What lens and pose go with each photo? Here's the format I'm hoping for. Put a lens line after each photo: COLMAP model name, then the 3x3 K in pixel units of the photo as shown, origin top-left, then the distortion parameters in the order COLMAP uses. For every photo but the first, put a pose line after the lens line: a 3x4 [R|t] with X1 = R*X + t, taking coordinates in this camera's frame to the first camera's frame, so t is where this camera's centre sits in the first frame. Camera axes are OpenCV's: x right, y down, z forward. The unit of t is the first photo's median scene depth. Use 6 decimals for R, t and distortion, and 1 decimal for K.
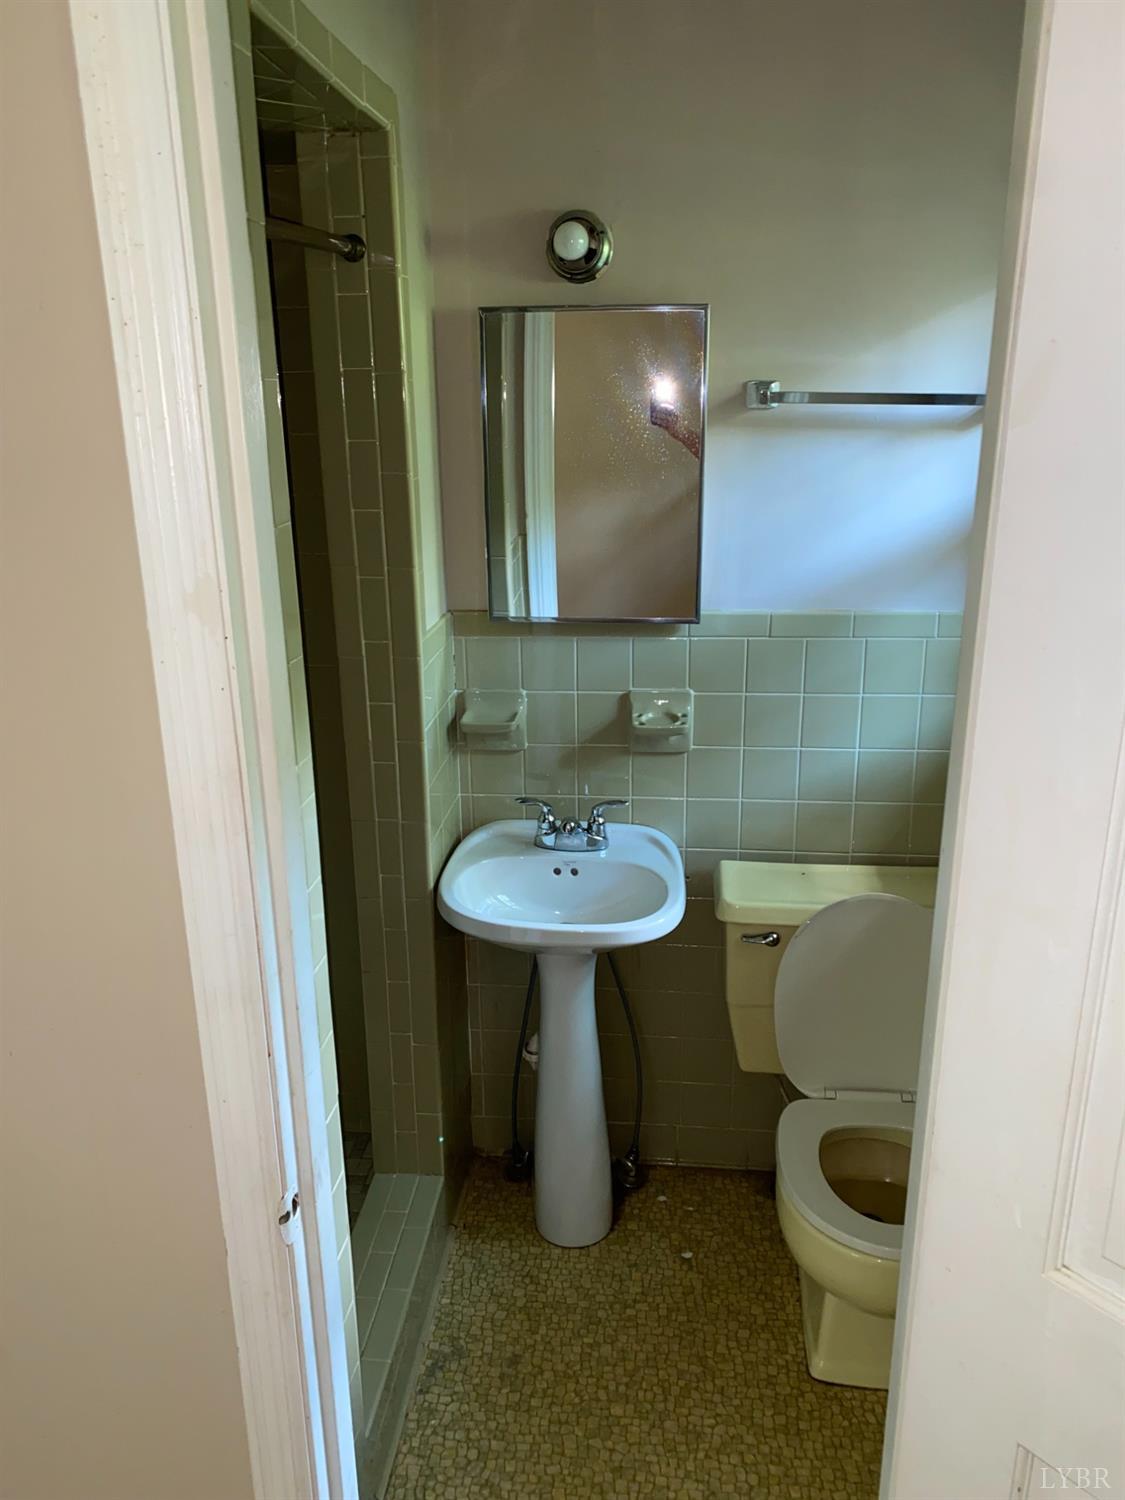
lens RADIAL K [[1116.9, 0, 562.5], [0, 1116.9, 750.0], [0, 0, 1]] dist [0.096211, -0.147244]
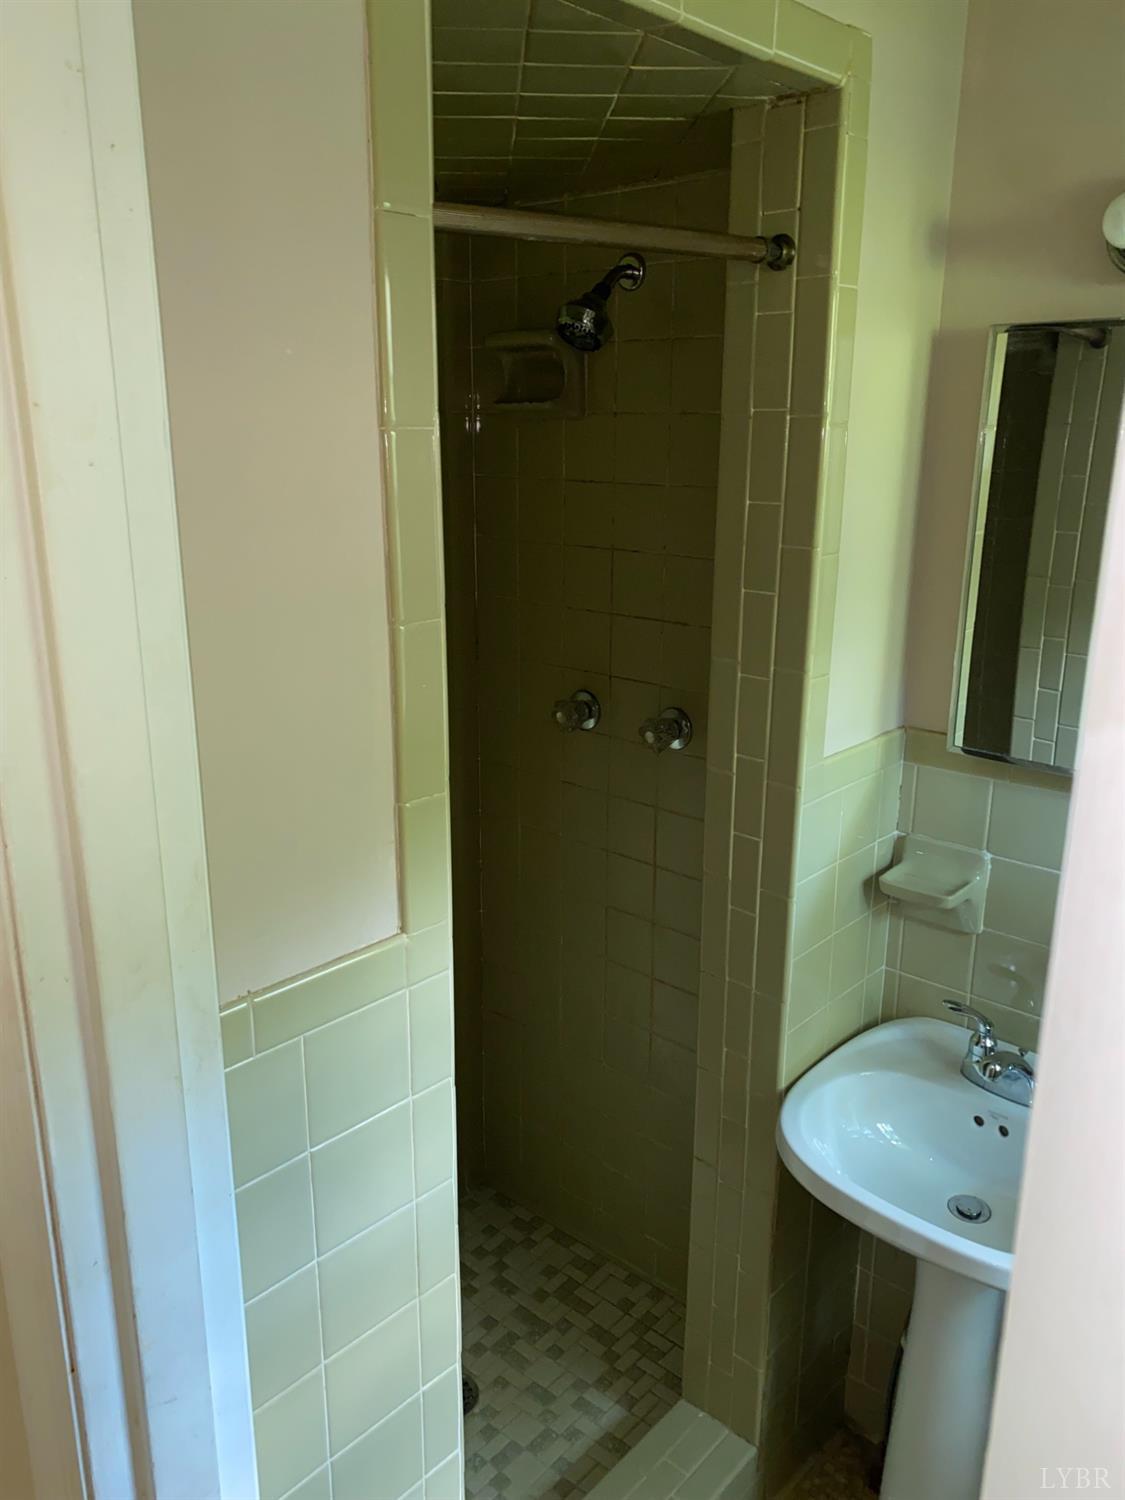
lens RADIAL K [[1116.9, 0, 562.5], [0, 1116.9, 750.0], [0, 0, 1]] dist [0.096211, -0.147244]
pose [[0.802876, 0.176857, -0.569308, 0.150687], [-0.195200, 0.980327, 0.029256, -0.089361], [0.563282, 0.087640, 0.821604, 0.262149]]
